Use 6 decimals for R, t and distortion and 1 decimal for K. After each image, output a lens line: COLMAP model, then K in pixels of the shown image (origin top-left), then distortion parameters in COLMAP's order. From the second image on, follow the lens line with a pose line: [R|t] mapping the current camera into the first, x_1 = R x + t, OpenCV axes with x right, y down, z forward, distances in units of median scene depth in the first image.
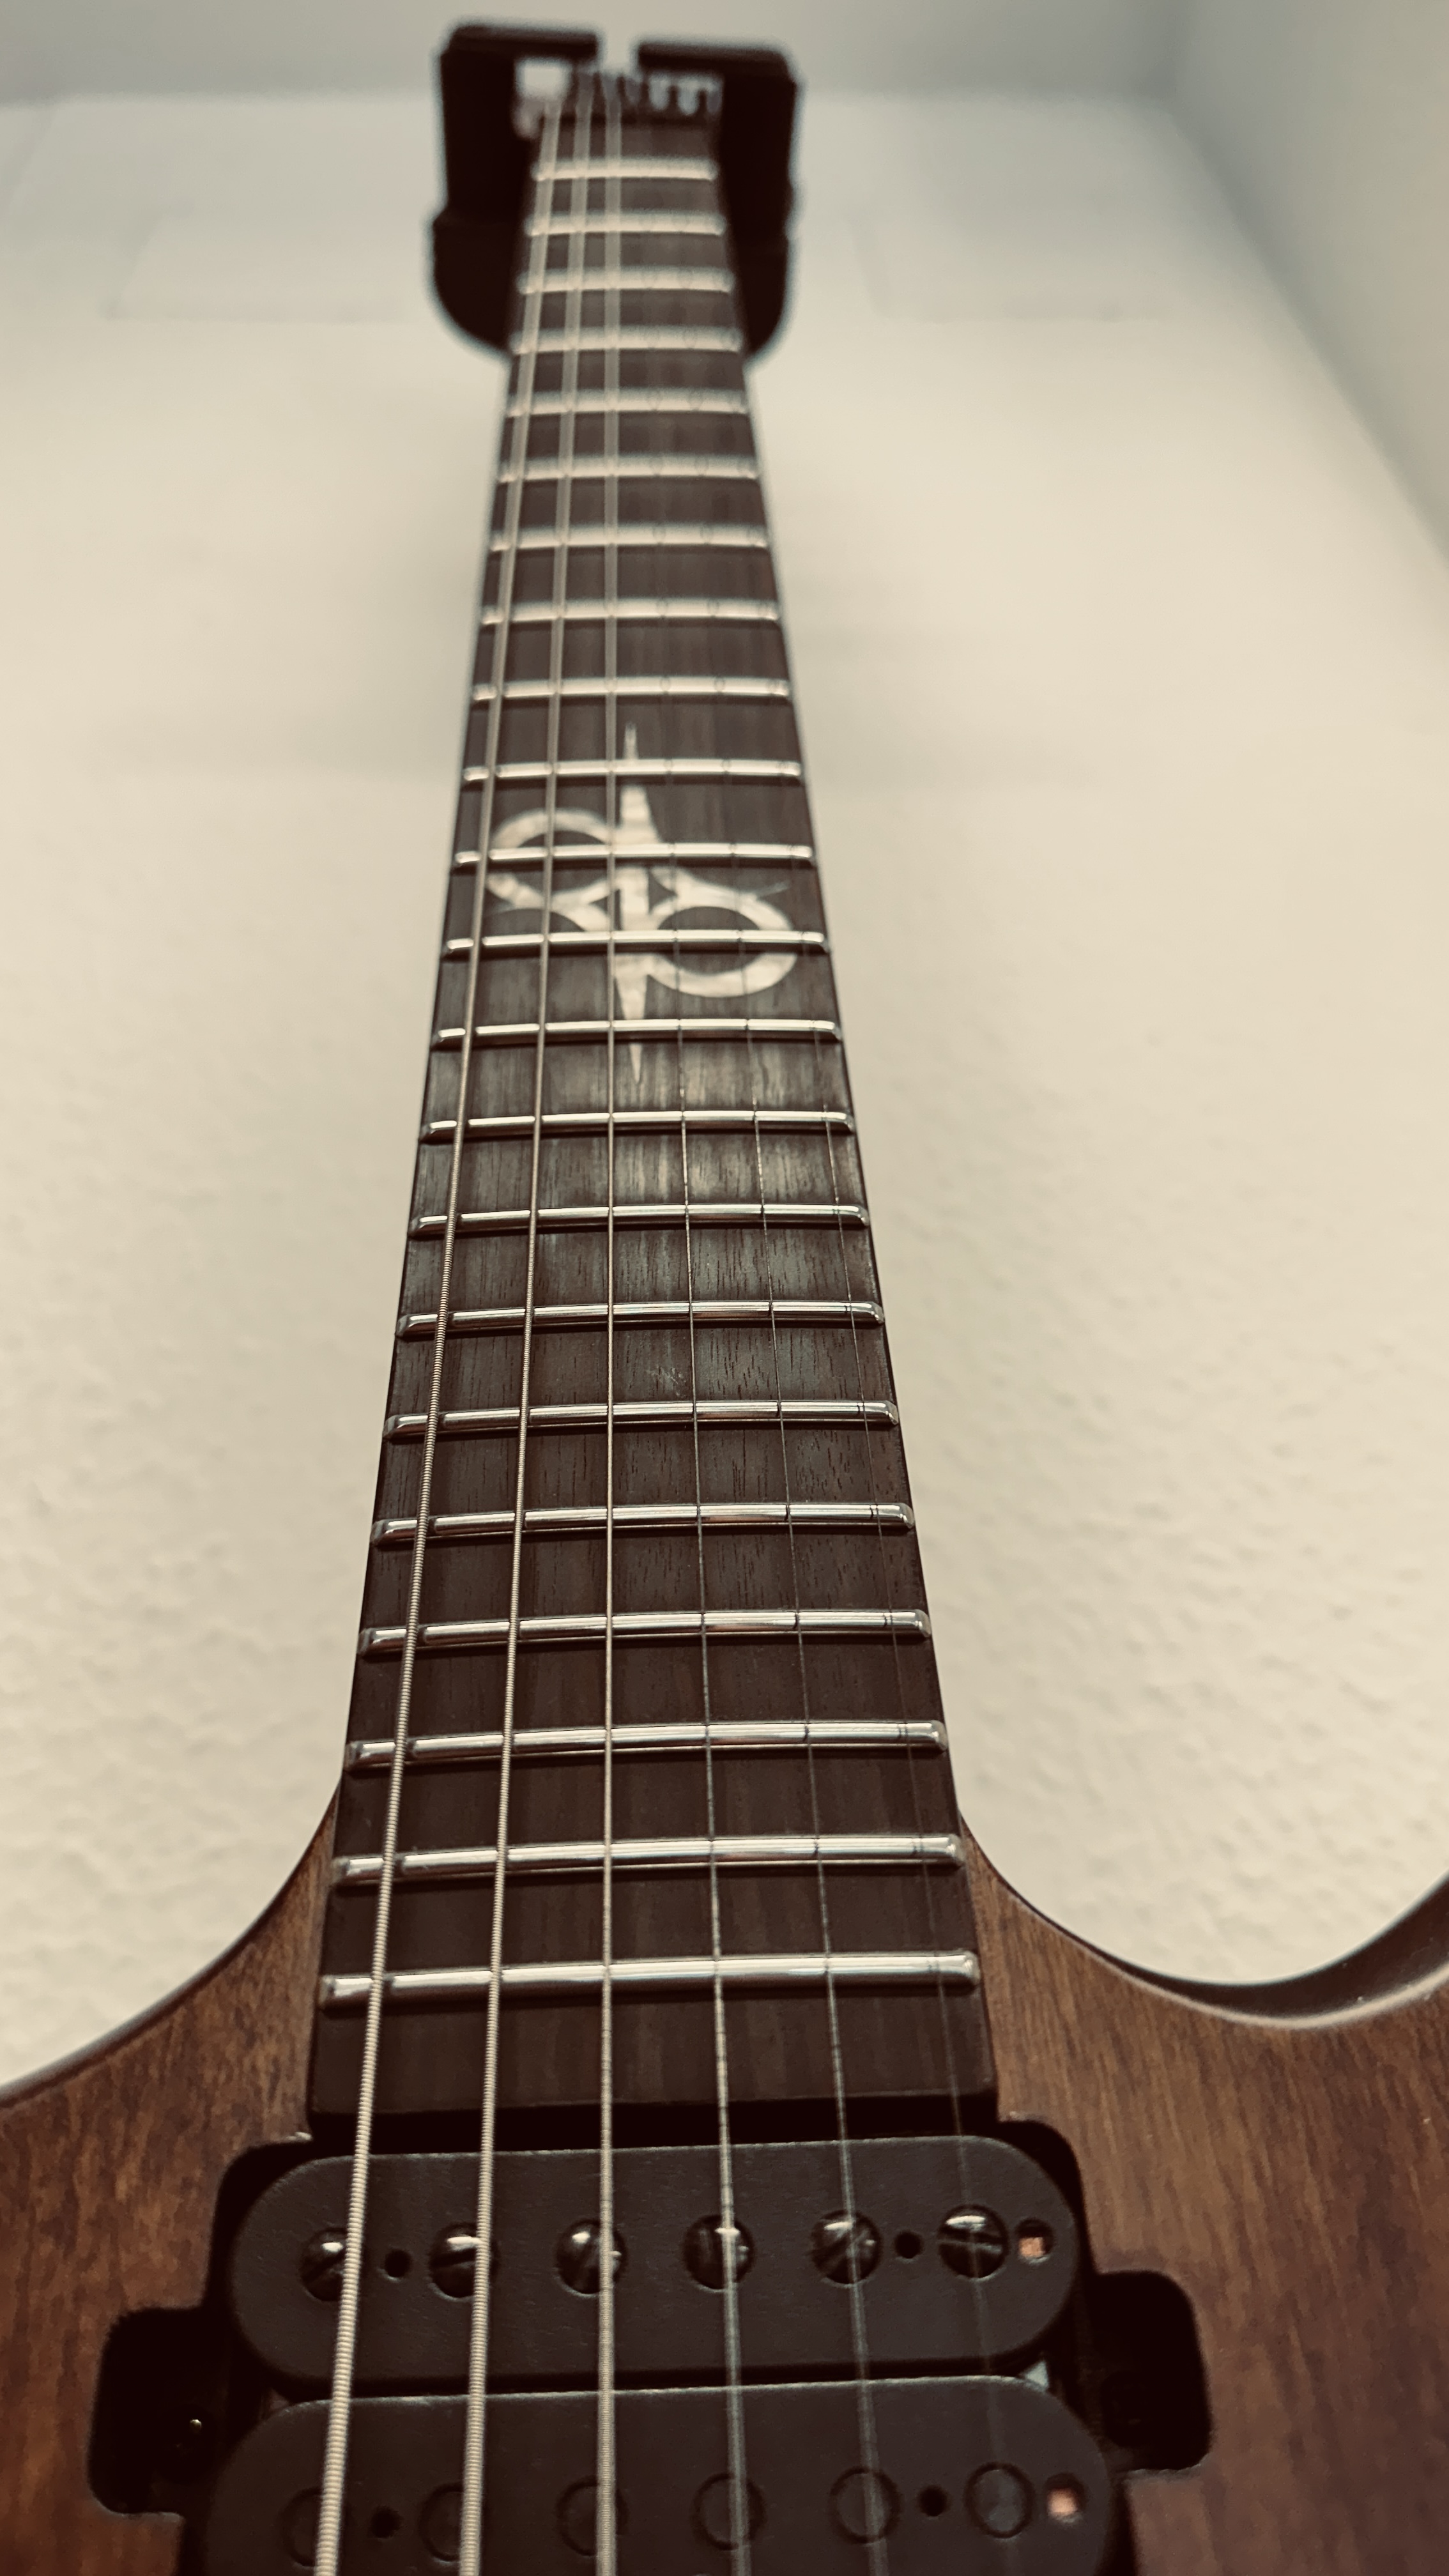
lens RADIAL K [[1948.3, 0, 708.7], [0, 1948.3, 1239.0], [0, 0, 1]] dist [0.069238, -0.165941]
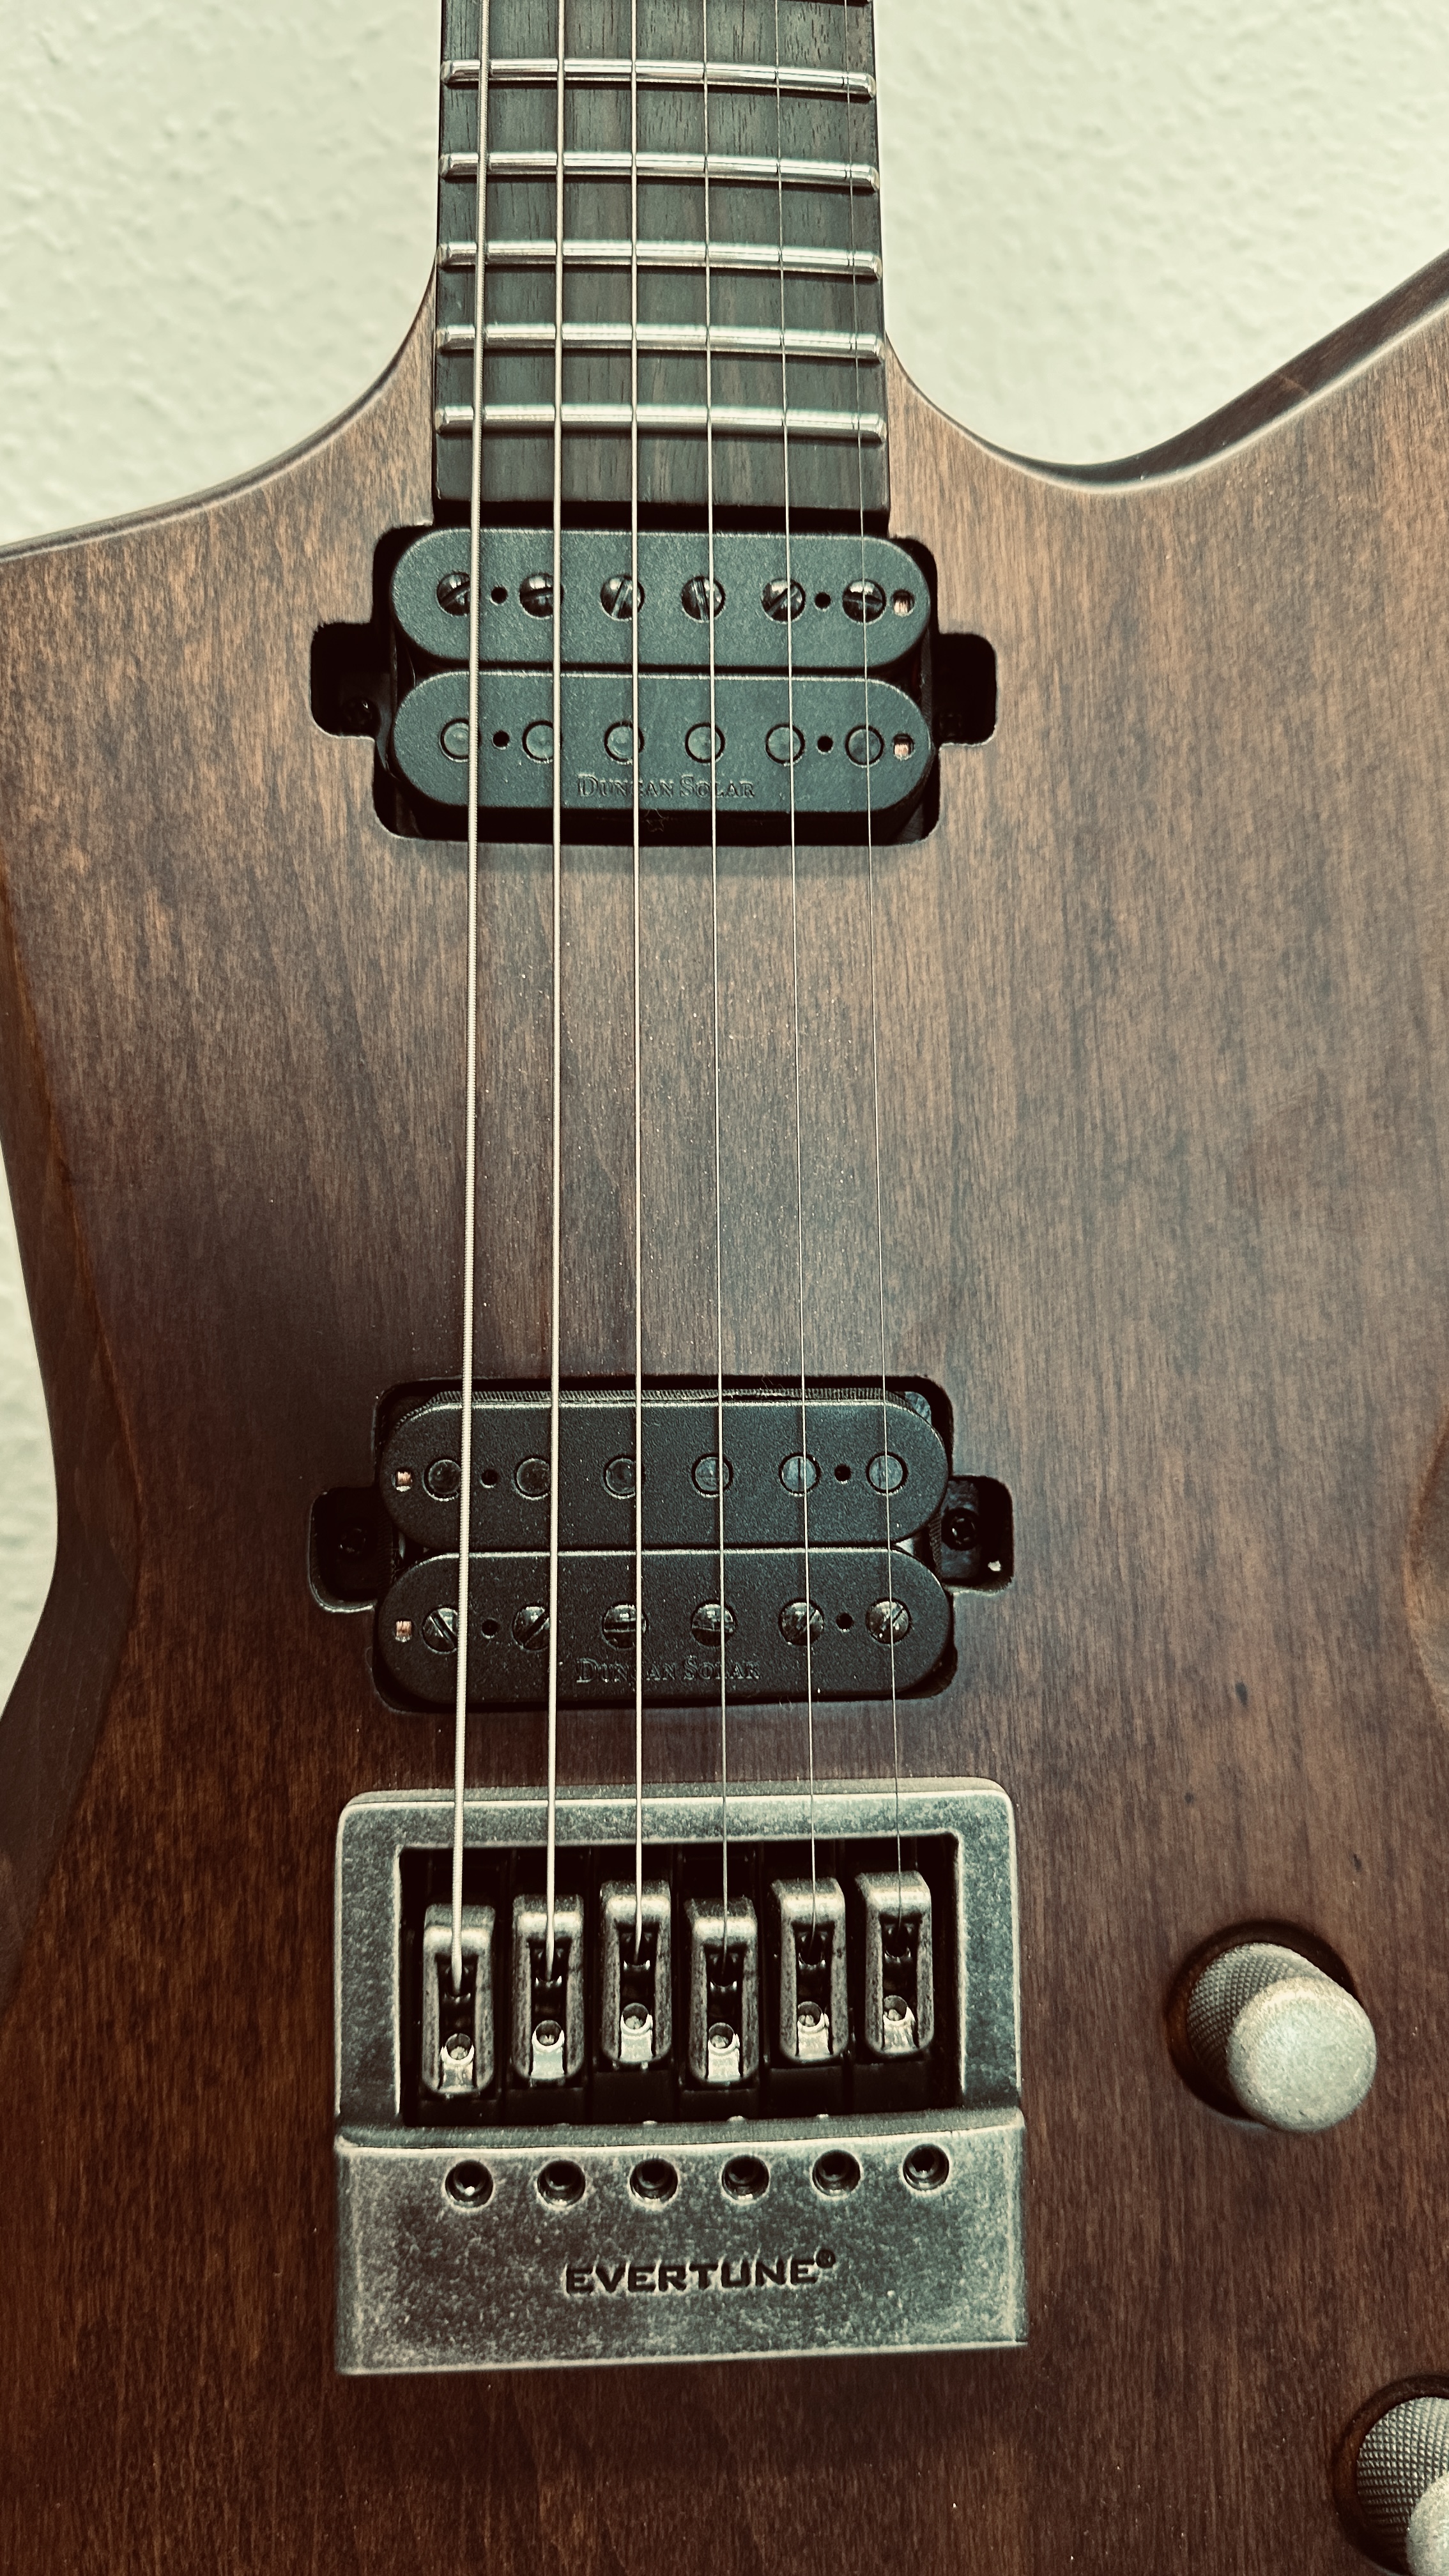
lens RADIAL K [[1944.2, 0, 724.5], [0, 1944.2, 1288.0], [0, 0, 1]] dist [-0.029219, -0.002079]
pose [[0.997692, 0.030677, 0.060581, -0.049446], [-0.061616, 0.783958, 0.617749, -0.009964], [-0.028542, -0.620056, 0.784038, -0.509517]]
